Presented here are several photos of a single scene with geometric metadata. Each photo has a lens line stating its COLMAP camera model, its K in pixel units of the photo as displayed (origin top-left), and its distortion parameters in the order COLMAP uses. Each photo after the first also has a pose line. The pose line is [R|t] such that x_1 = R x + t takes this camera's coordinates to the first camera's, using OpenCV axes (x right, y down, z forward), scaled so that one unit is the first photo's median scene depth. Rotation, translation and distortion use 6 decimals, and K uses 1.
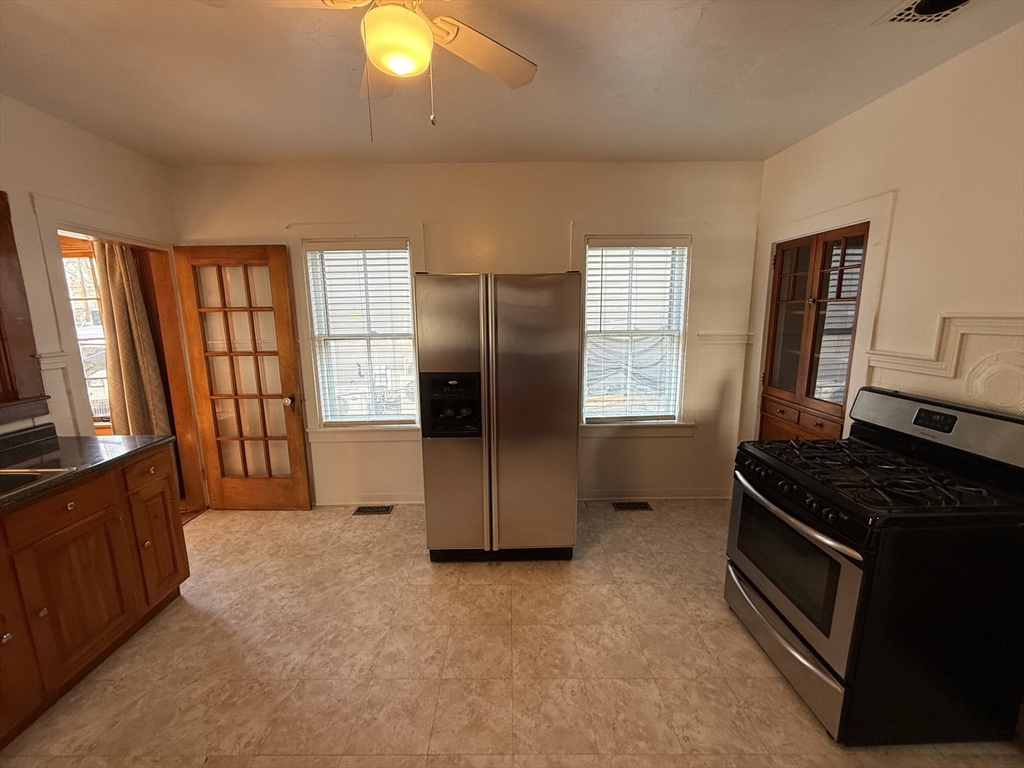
lens RADIAL K [[407.2, 0, 508.0], [0, 407.2, 383.8], [0, 0, 1]] dist [-0.000259, -0.000452]
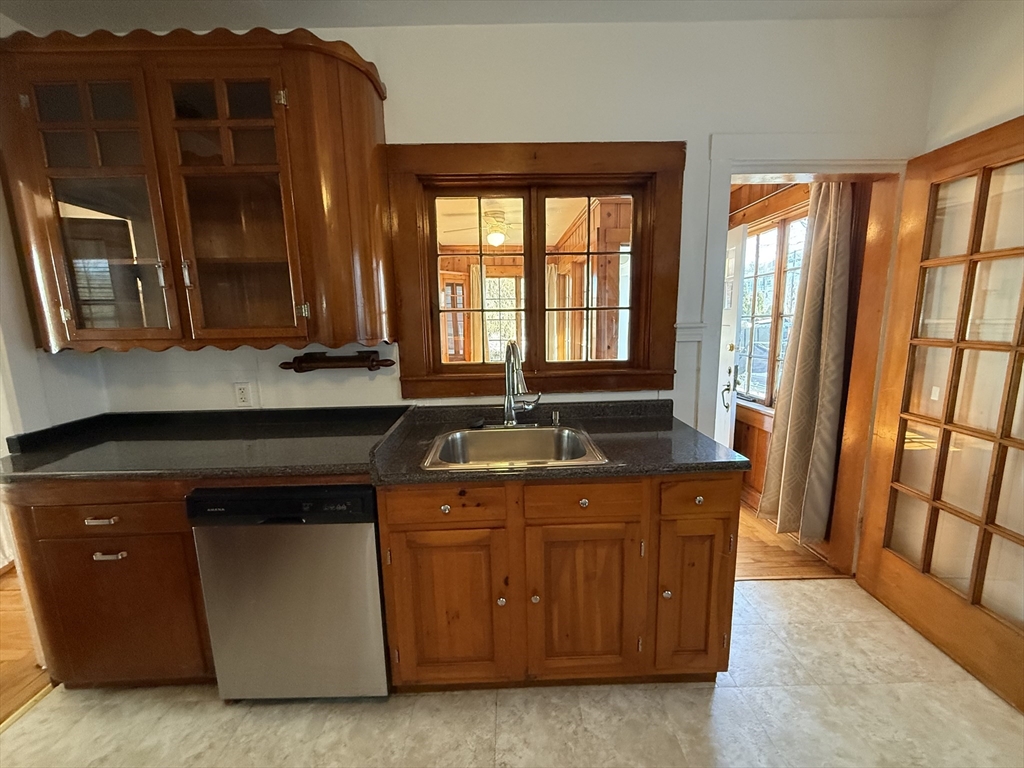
lens RADIAL K [[407.2, 0, 508.0], [0, 407.2, 383.8], [0, 0, 1]] dist [-0.000259, -0.000452]
pose [[0.002831, 0.171784, -0.985131, -0.167048], [-0.144869, 0.974813, 0.169568, -0.029237], [0.989447, 0.142235, 0.027646, 0.436642]]
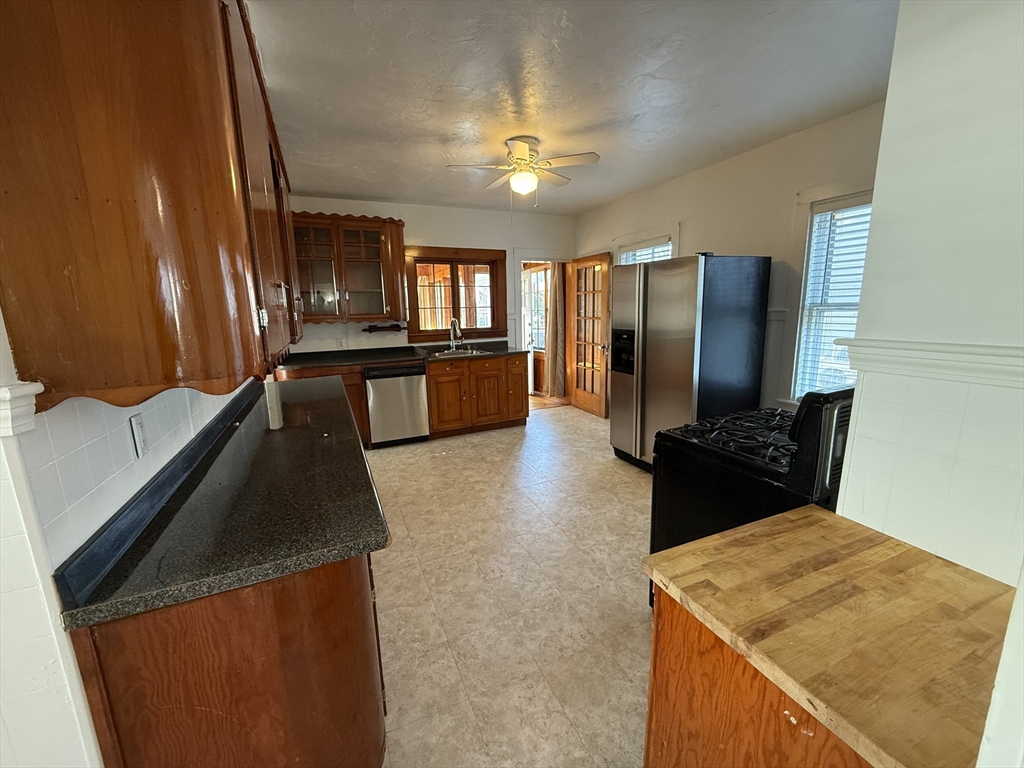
lens RADIAL K [[406.2, 0, 505.6], [0, 406.2, 384.0], [0, 0, 1]] dist [0.000388, -0.000086]
pose [[0.395858, 0.171219, -0.902208, 0.847483], [-0.133244, 0.982777, 0.128047, 0.028584], [0.908594, 0.069525, 0.411854, -0.015755]]
